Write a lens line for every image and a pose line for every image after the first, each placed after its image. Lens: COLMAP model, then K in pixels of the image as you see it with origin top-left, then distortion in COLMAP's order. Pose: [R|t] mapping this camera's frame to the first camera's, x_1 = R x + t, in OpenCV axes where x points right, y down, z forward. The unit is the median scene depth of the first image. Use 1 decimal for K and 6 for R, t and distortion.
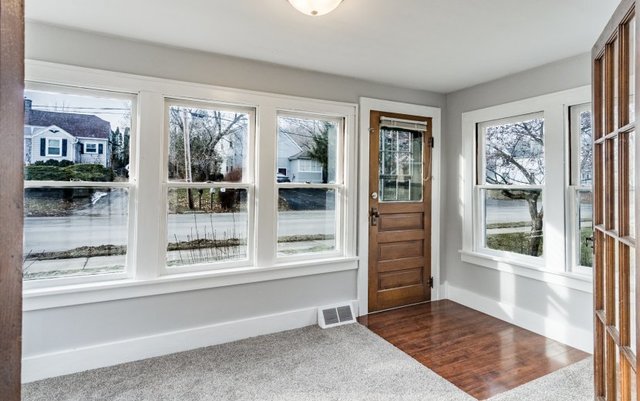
lens RADIAL K [[340.6, 0, 320.3], [0, 340.6, 179.8], [0, 0, 1]] dist [0.010864, -0.000930]
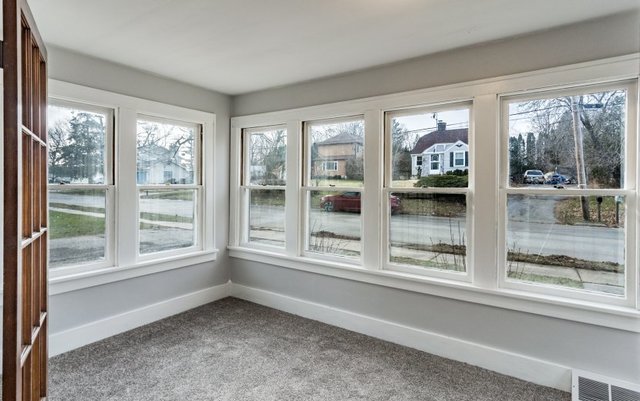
lens RADIAL K [[340.3, 0, 319.1], [0, 340.3, 187.4], [0, 0, 1]] dist [0.004981, 0.000176]
pose [[0.470323, -0.004781, -0.882481, 0.325798], [0.007681, 0.999970, -0.001324, 0.005782], [0.882461, -0.006156, 0.470345, 0.210771]]
